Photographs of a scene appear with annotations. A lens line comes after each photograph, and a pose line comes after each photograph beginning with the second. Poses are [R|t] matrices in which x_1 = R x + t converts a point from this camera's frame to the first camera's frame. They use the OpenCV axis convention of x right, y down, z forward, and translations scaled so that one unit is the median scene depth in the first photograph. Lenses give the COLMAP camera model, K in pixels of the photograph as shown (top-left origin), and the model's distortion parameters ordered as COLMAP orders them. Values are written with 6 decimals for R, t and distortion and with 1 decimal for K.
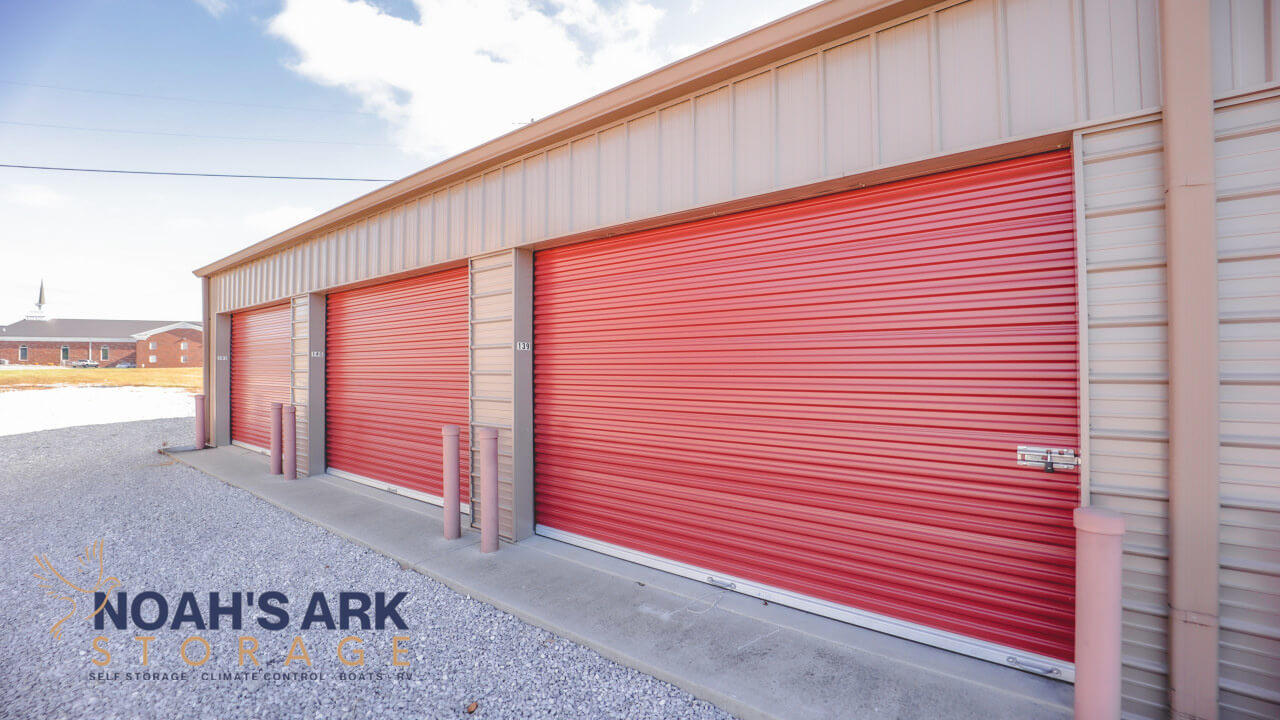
lens RADIAL K [[929.1, 0, 638.4], [0, 929.1, 351.8], [0, 0, 1]] dist [0.007795, 0.006440]
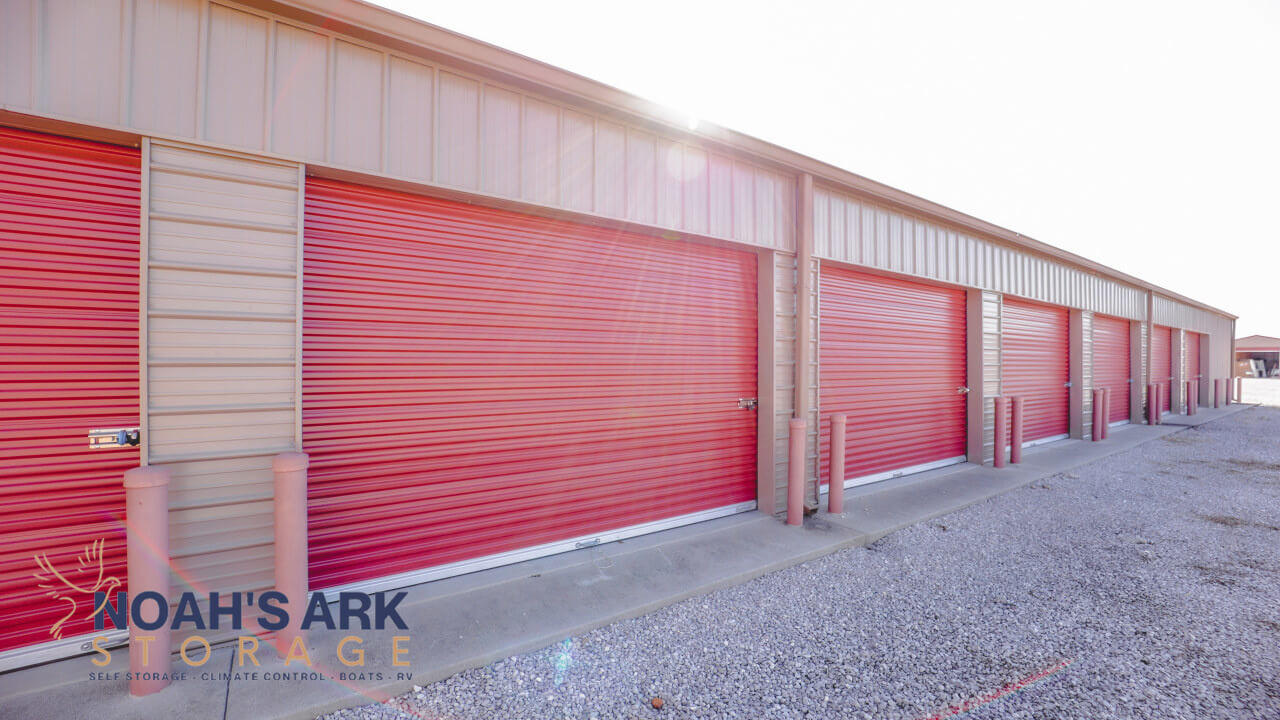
lens RADIAL K [[725.2, 0, 570.3], [0, 725.2, 341.4], [0, 0, 1]] dist [-0.001894, -0.000039]
pose [[-0.070928, 0.020628, 0.997268, -0.415821], [-0.027761, 0.999358, -0.022645, 0.009560], [-0.997095, -0.029291, -0.070310, 0.557576]]
